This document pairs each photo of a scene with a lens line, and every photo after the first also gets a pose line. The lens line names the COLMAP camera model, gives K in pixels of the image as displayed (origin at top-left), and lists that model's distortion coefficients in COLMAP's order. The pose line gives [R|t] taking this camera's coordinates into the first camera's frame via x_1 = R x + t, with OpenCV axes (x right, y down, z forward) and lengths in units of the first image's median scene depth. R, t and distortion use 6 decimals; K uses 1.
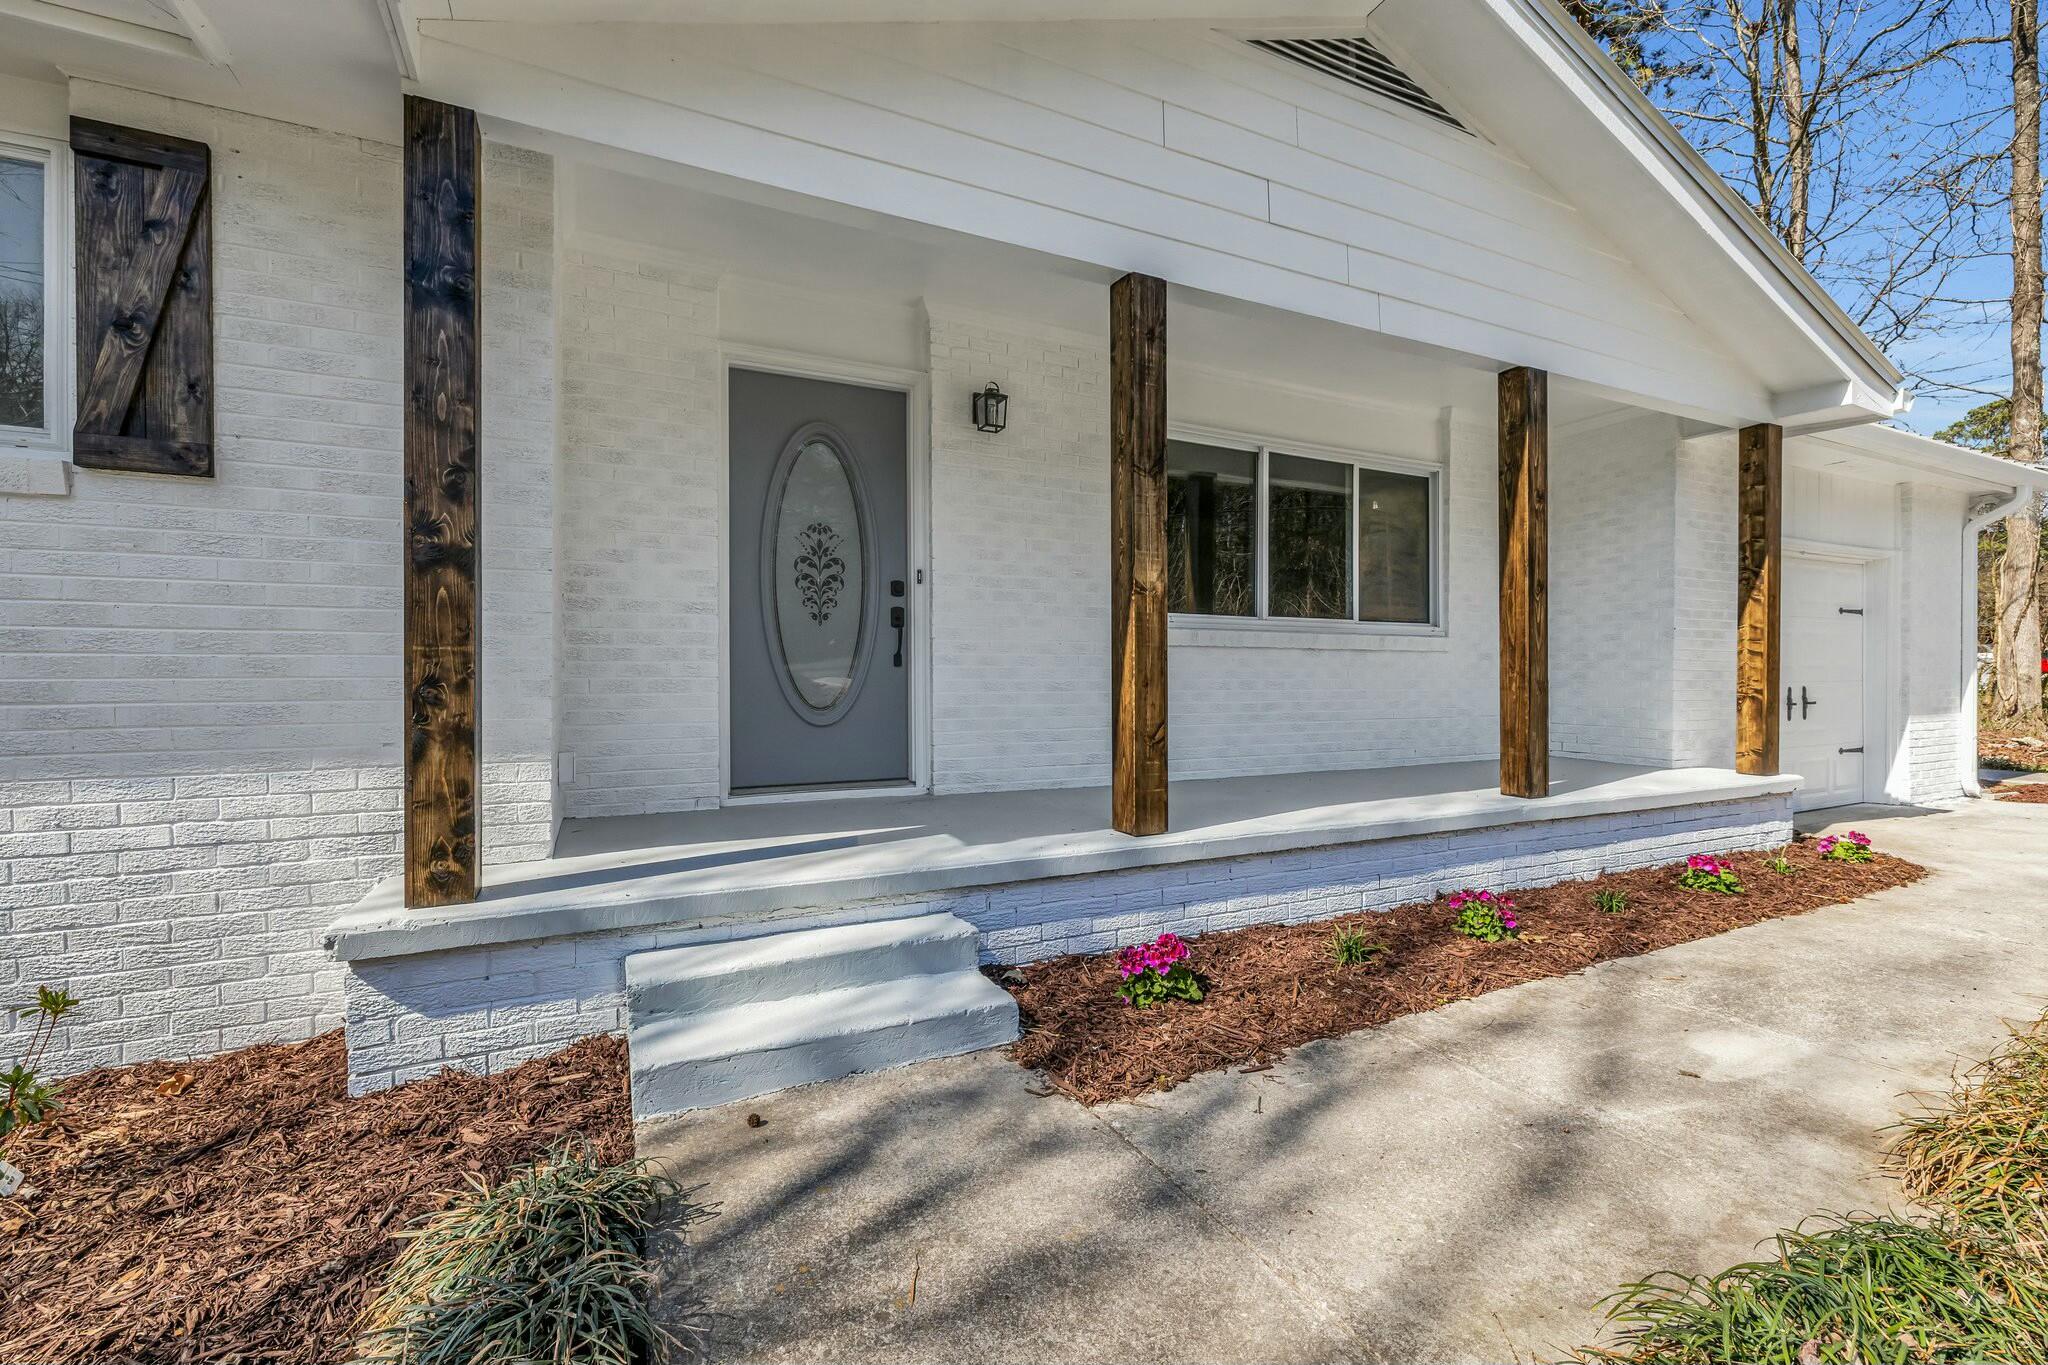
lens RADIAL K [[861.3, 0, 1017.2], [0, 861.3, 681.4], [0, 0, 1]] dist [0.002470, -0.000517]
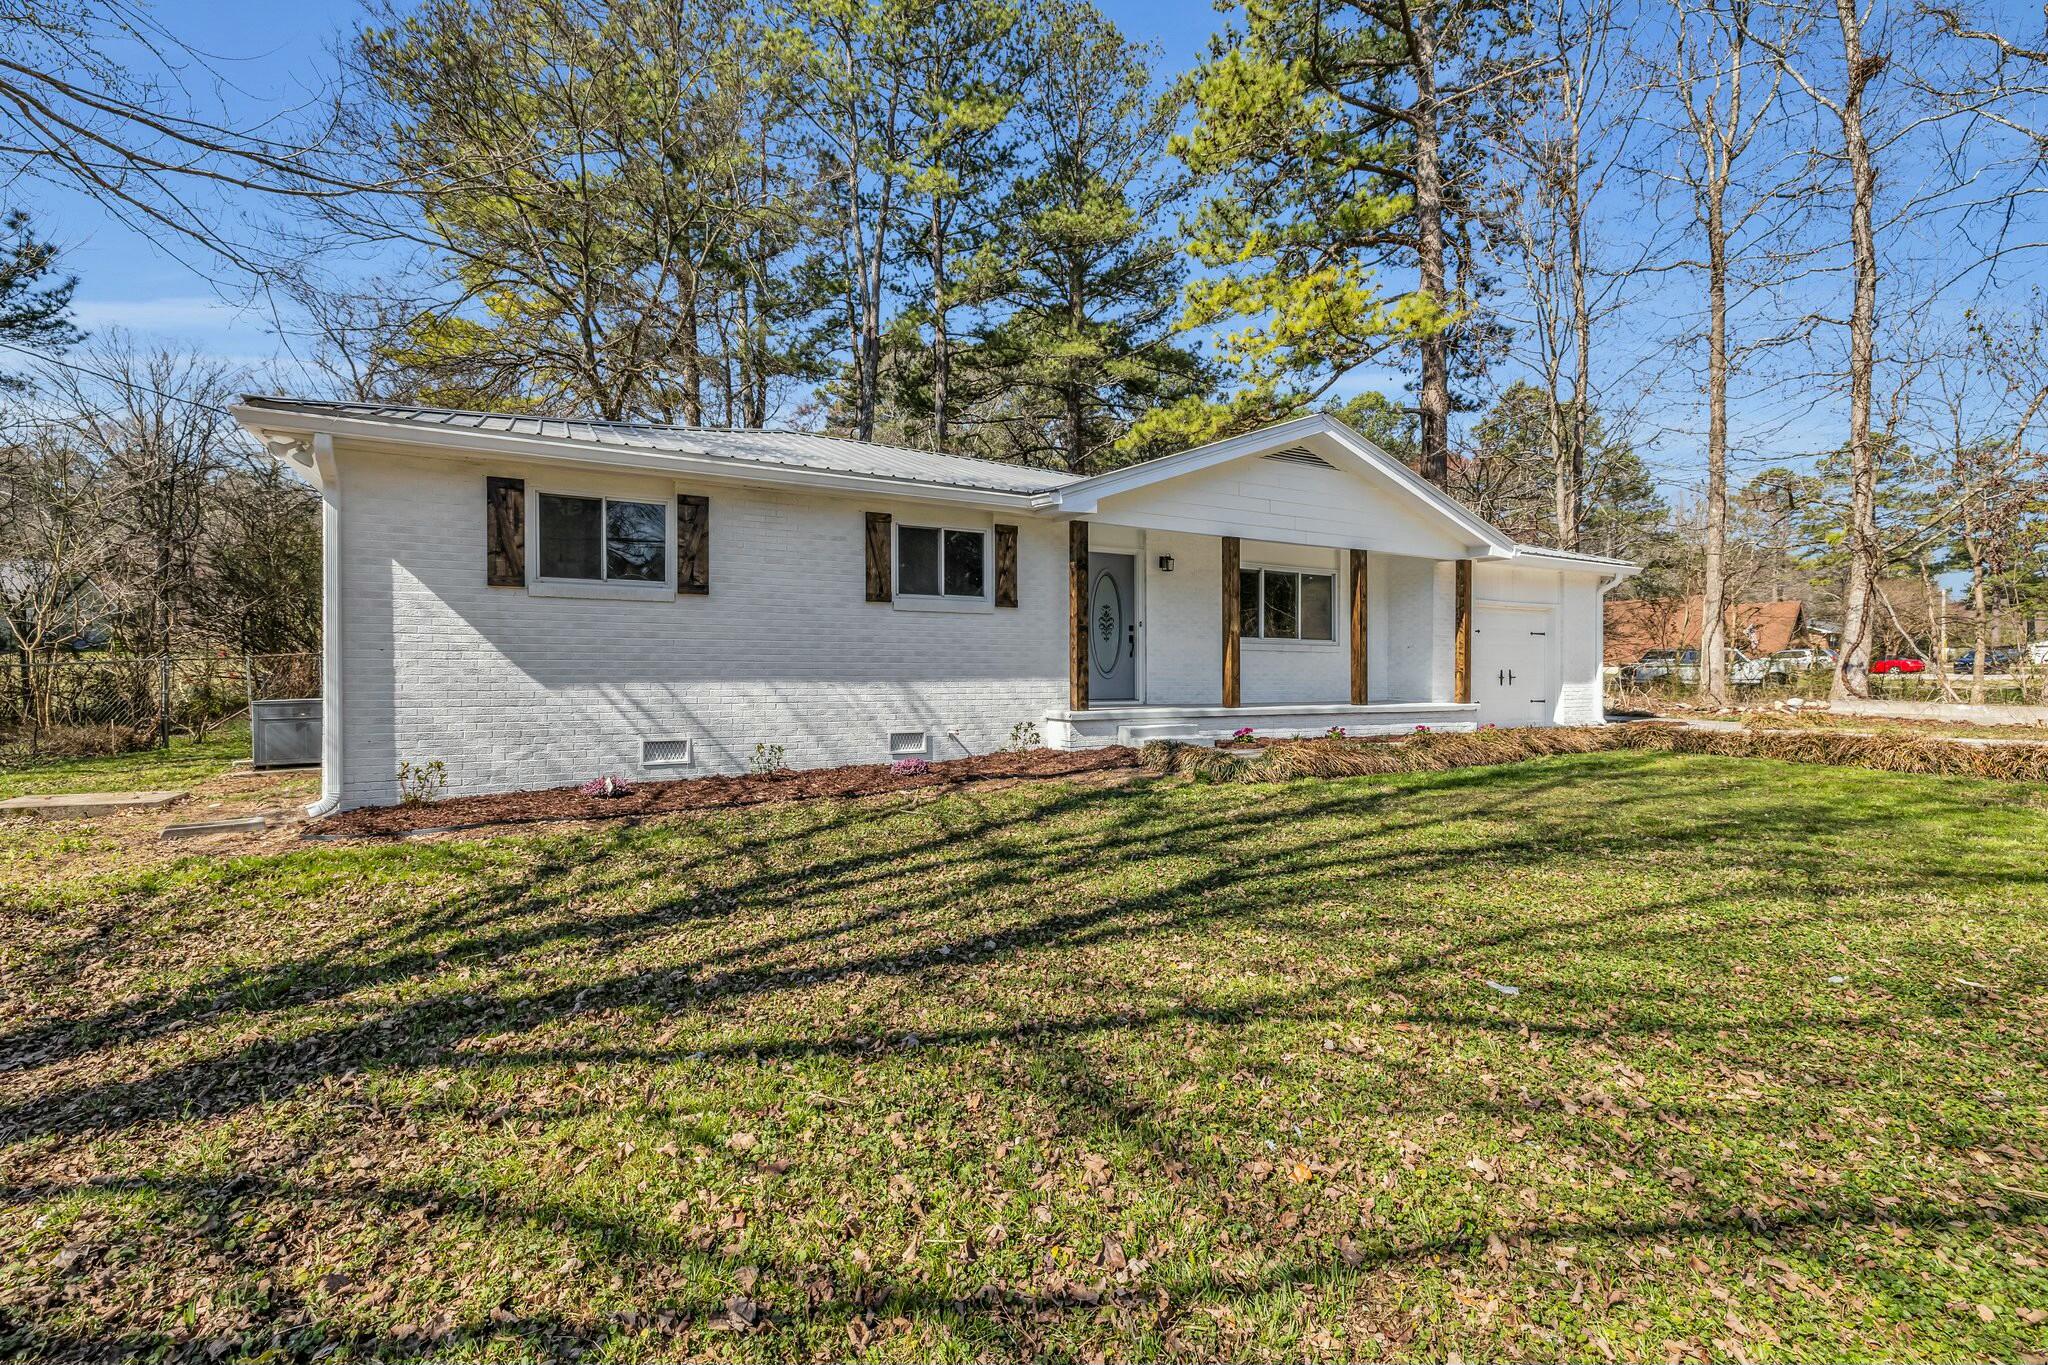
lens RADIAL K [[861.3, 0, 1022.3], [0, 861.3, 681.7], [0, 0, 1]] dist [0.002470, -0.000517]
pose [[0.998830, -0.000004, 0.048356, -0.647502], [0.000182, 0.999993, -0.003680, 0.073029], [-0.048356, 0.003684, 0.998823, -1.777692]]
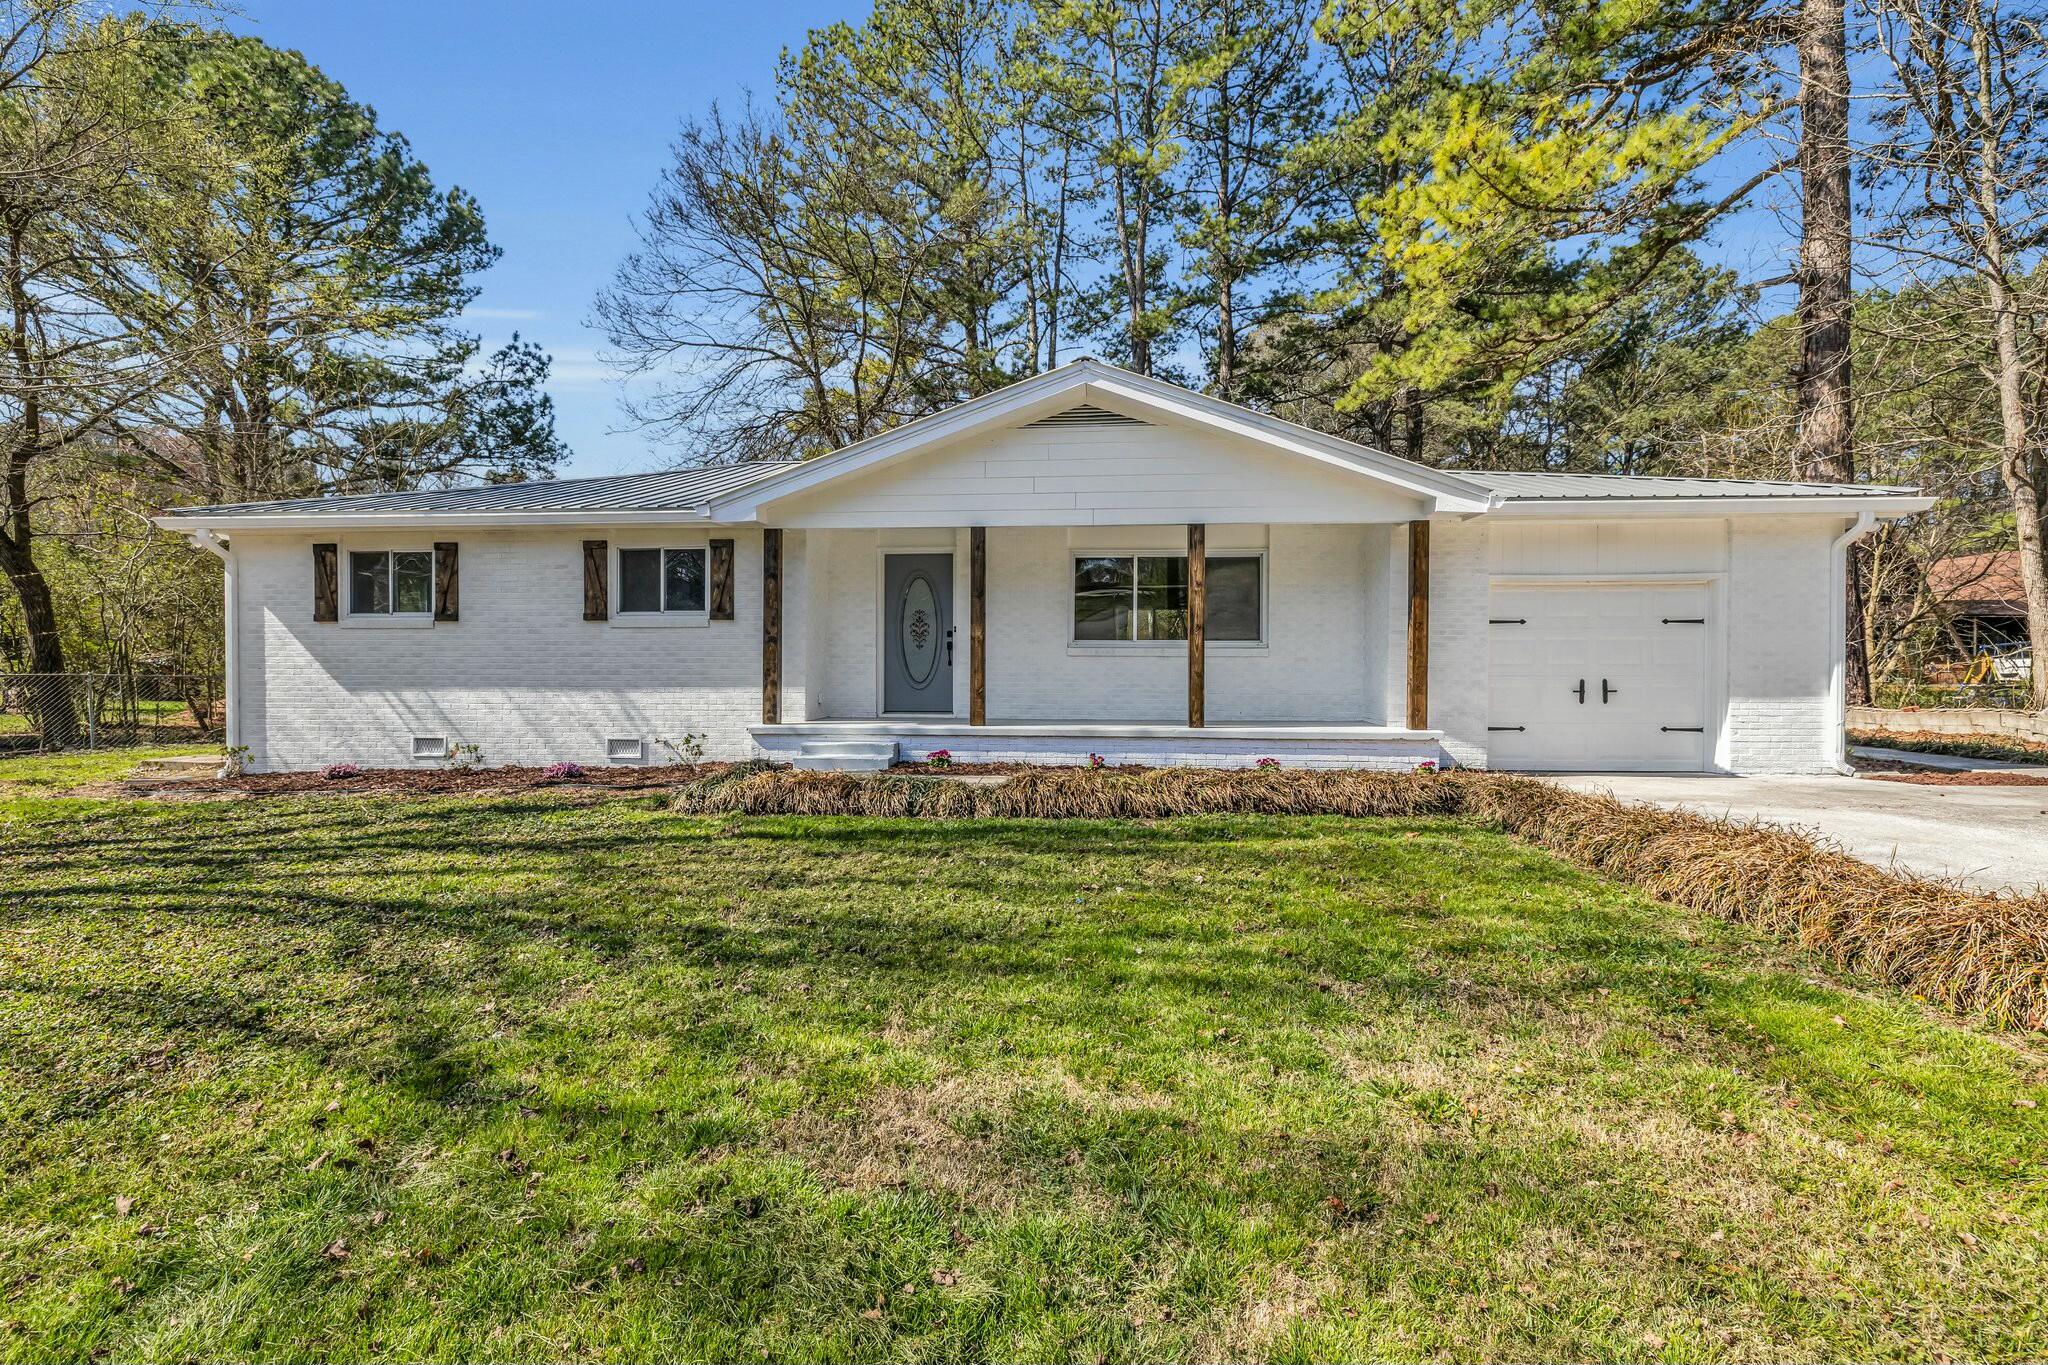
lens RADIAL K [[861.3, 0, 1025.1], [0, 861.3, 683.2], [0, 0, 1]] dist [0.002470, -0.000517]
pose [[0.866212, 0.007537, -0.499620, 1.354096], [-0.006670, 0.999972, 0.003520, 0.023412], [0.499633, 0.000283, 0.866237, -1.084856]]
